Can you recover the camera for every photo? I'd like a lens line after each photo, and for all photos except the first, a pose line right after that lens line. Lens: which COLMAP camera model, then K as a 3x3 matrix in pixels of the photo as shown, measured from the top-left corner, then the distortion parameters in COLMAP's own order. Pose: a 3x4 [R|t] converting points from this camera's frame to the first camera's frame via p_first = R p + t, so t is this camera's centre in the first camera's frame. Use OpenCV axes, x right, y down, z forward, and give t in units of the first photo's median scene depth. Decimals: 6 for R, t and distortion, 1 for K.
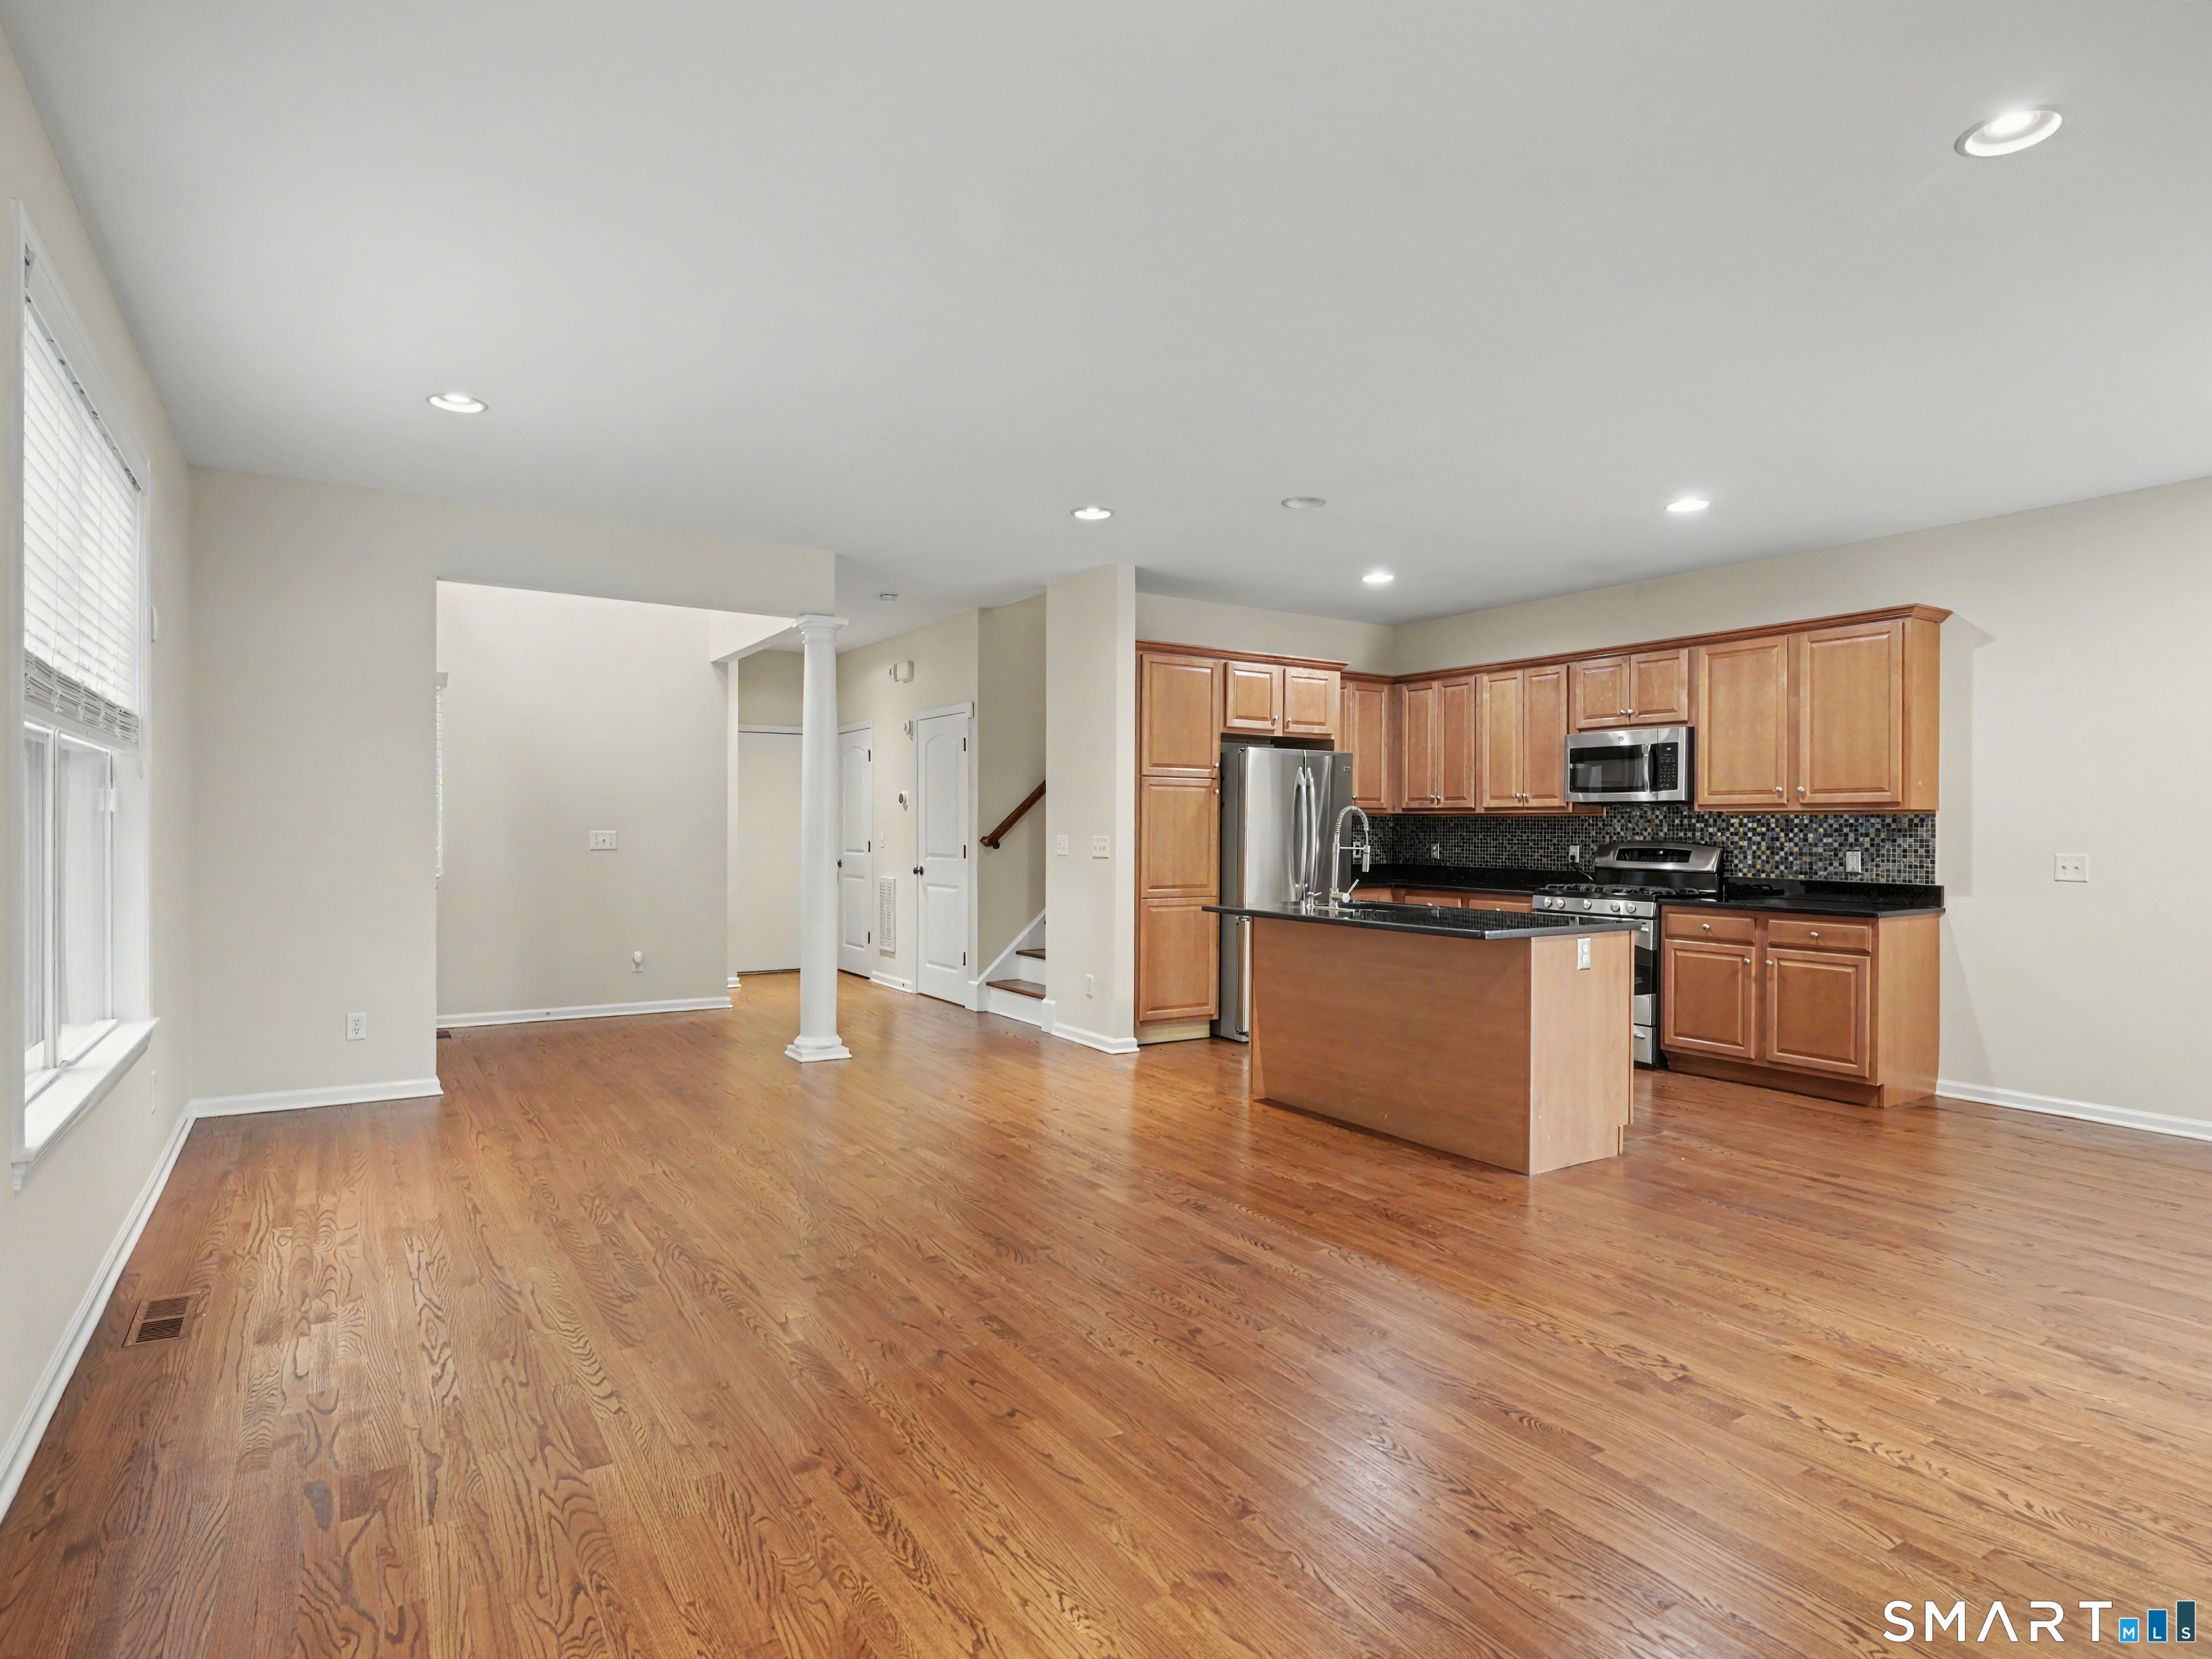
lens RADIAL K [[1197.4, 0, 1097.9], [0, 1197.4, 828.3], [0, 0, 1]] dist [-0.003958, -0.001183]
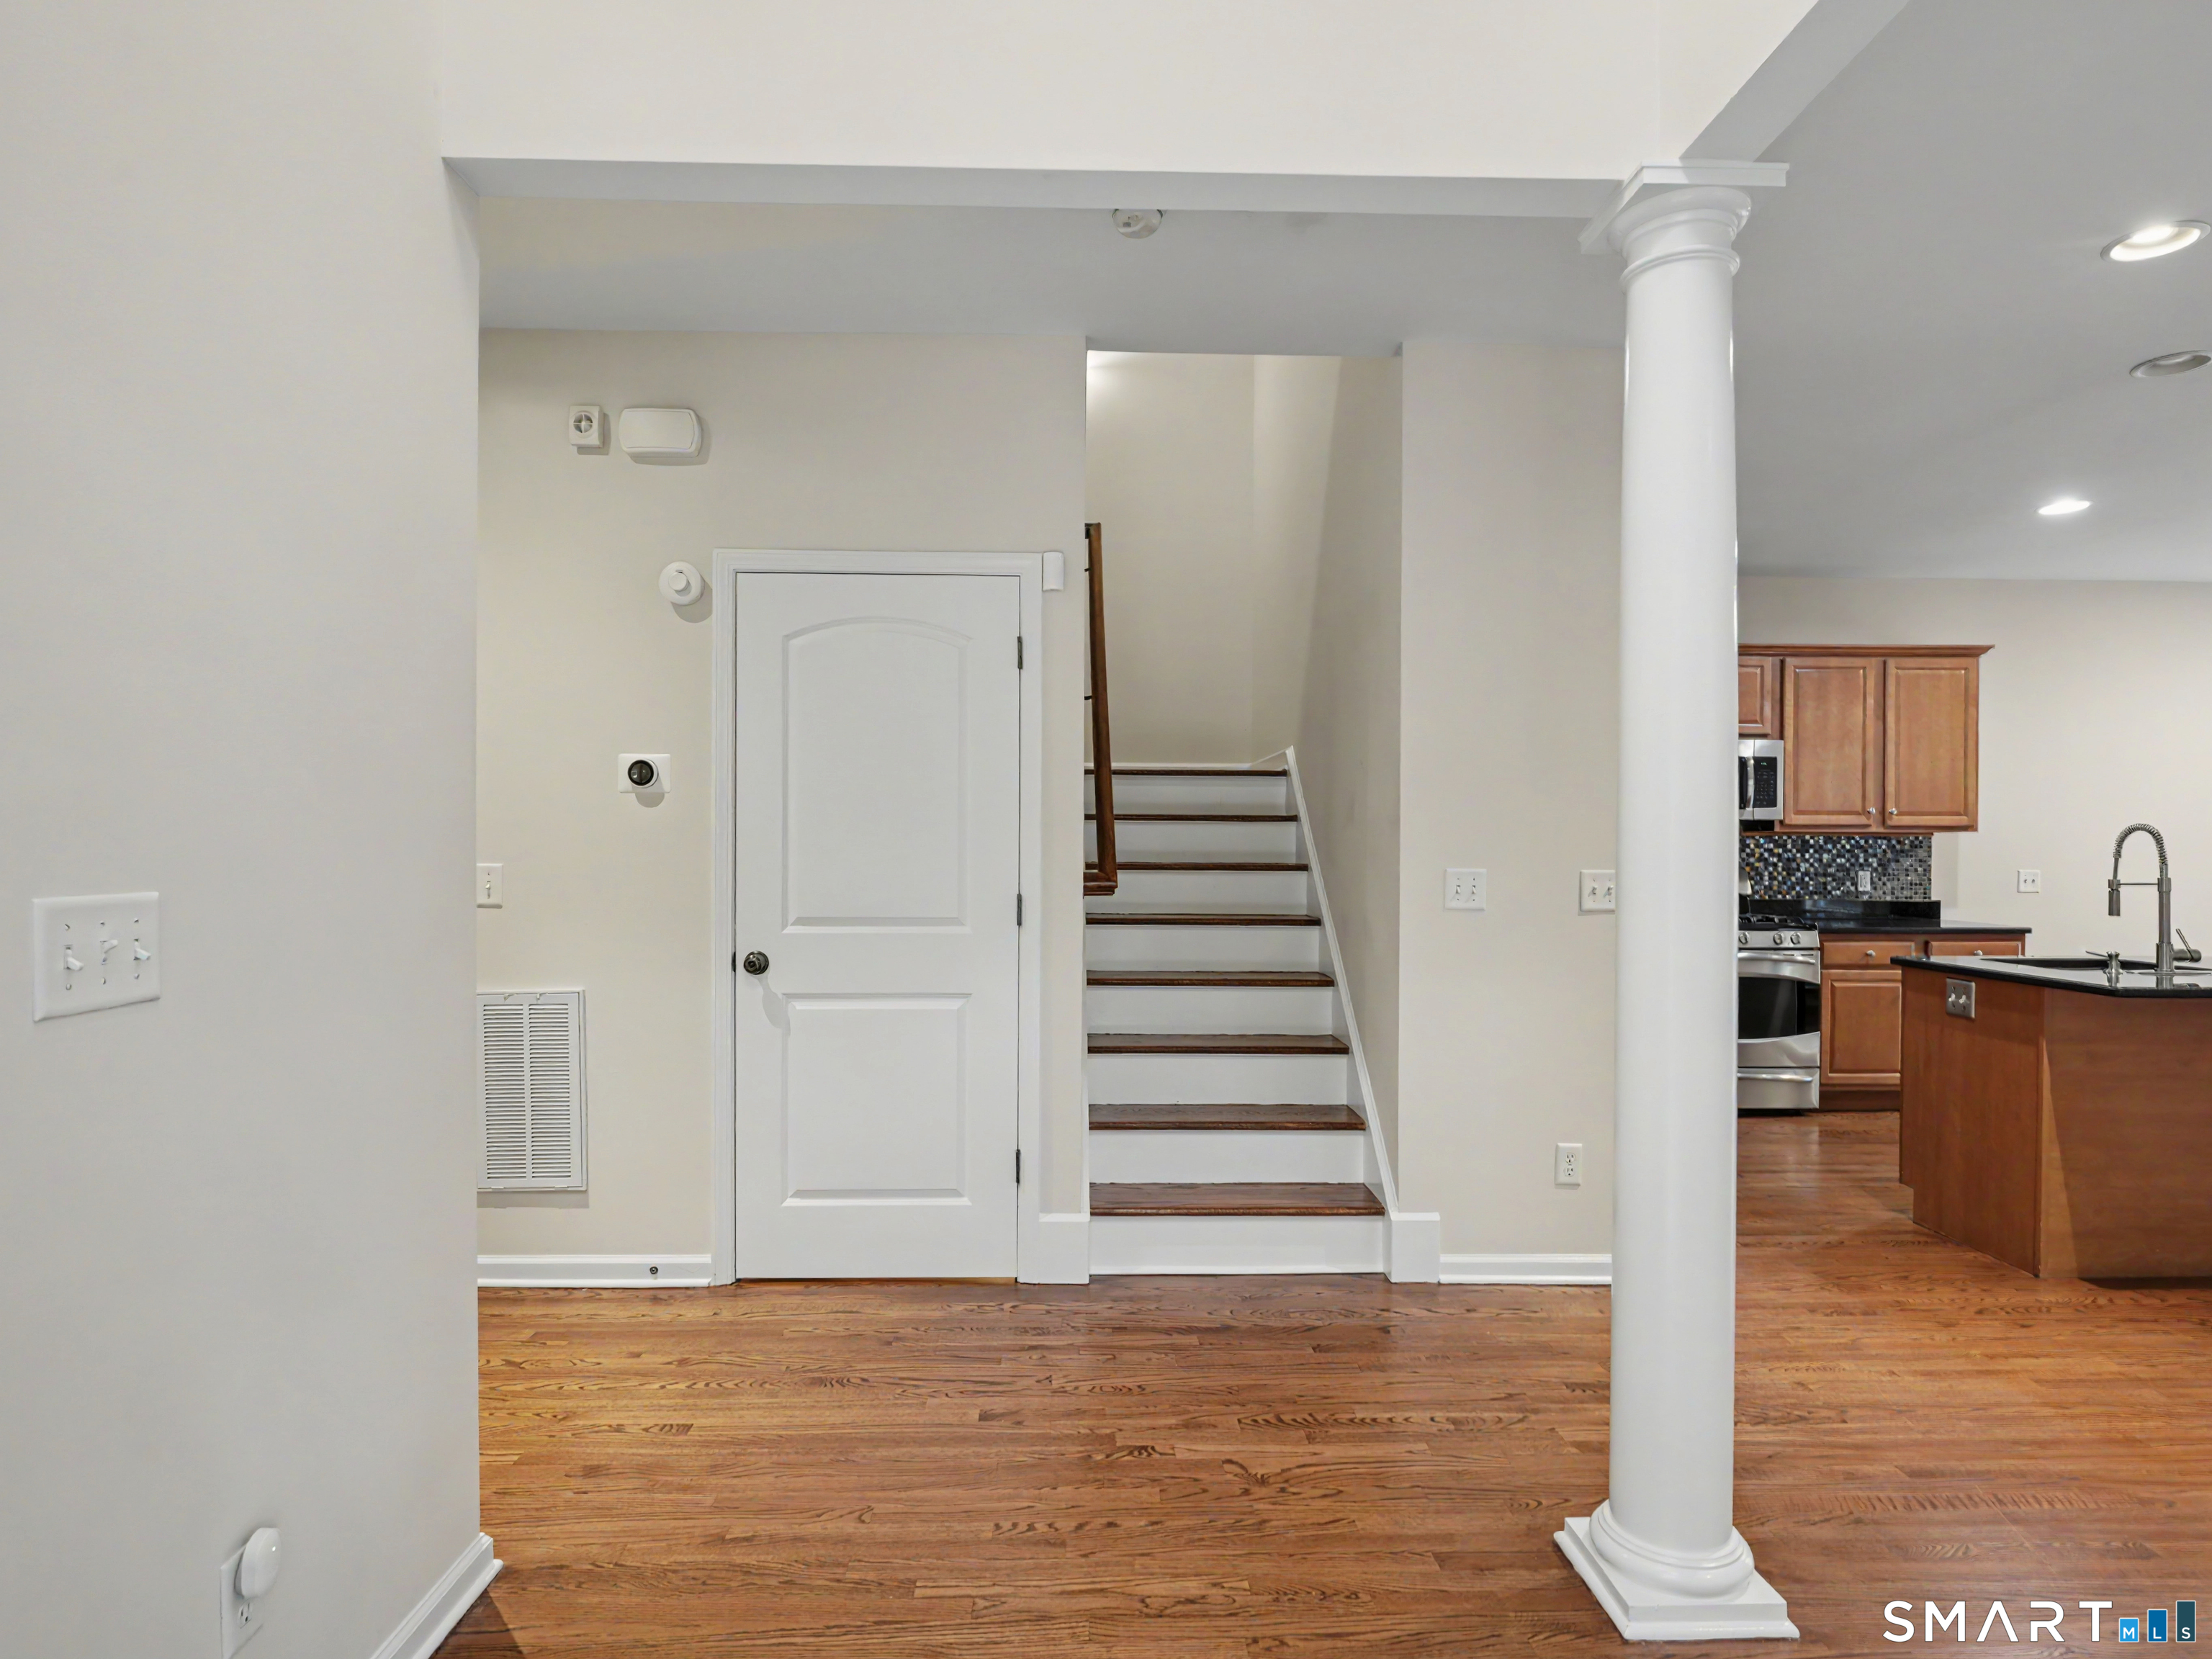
lens RADIAL K [[1197.4, 0, 1109.0], [0, 1197.4, 850.6], [0, 0, 1]] dist [-0.003958, -0.001183]
pose [[0.511323, -0.005525, 0.859371, -0.596561], [-0.002193, 0.999968, 0.007733, -0.005351], [-0.859386, -0.005839, 0.511295, 1.002009]]
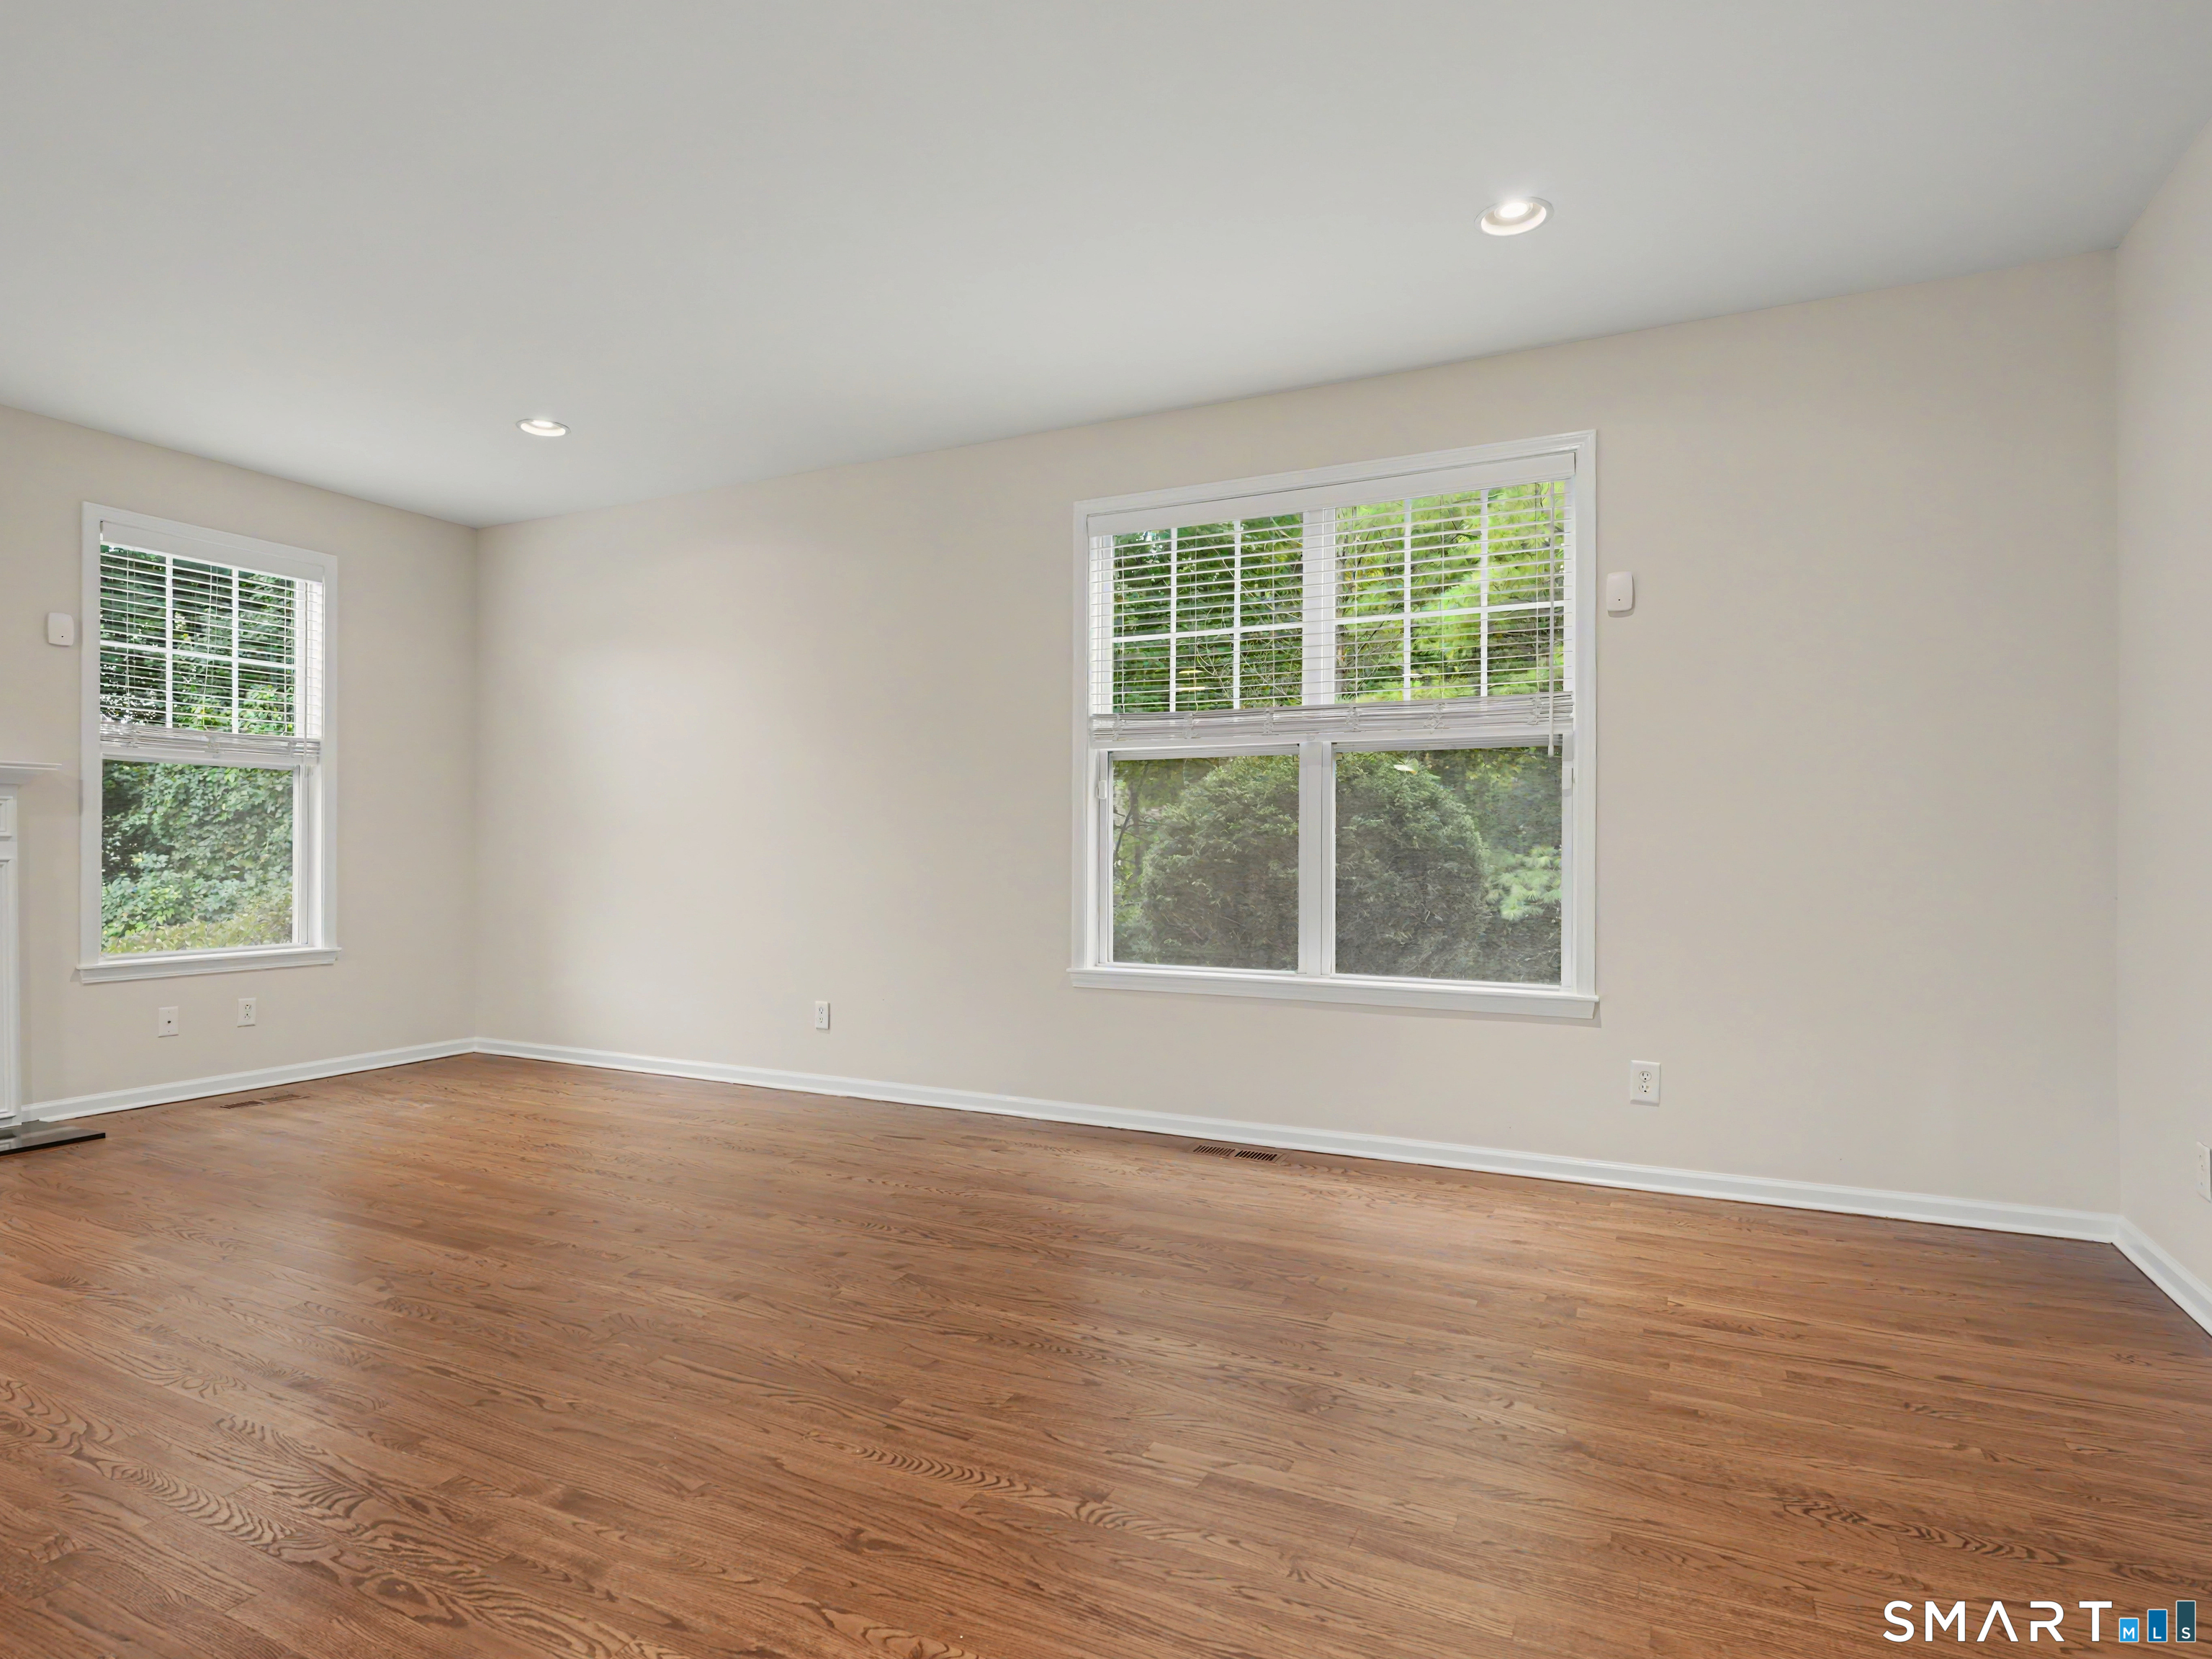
lens RADIAL K [[1197.4, 0, 1097.9], [0, 1197.4, 857.3], [0, 0, 1]] dist [-0.003958, -0.001183]
pose [[-0.852348, -0.007797, -0.522916, 0.046125], [-0.009382, 0.999956, 0.000383, 0.029311], [0.522890, 0.005232, -0.852384, 1.006080]]
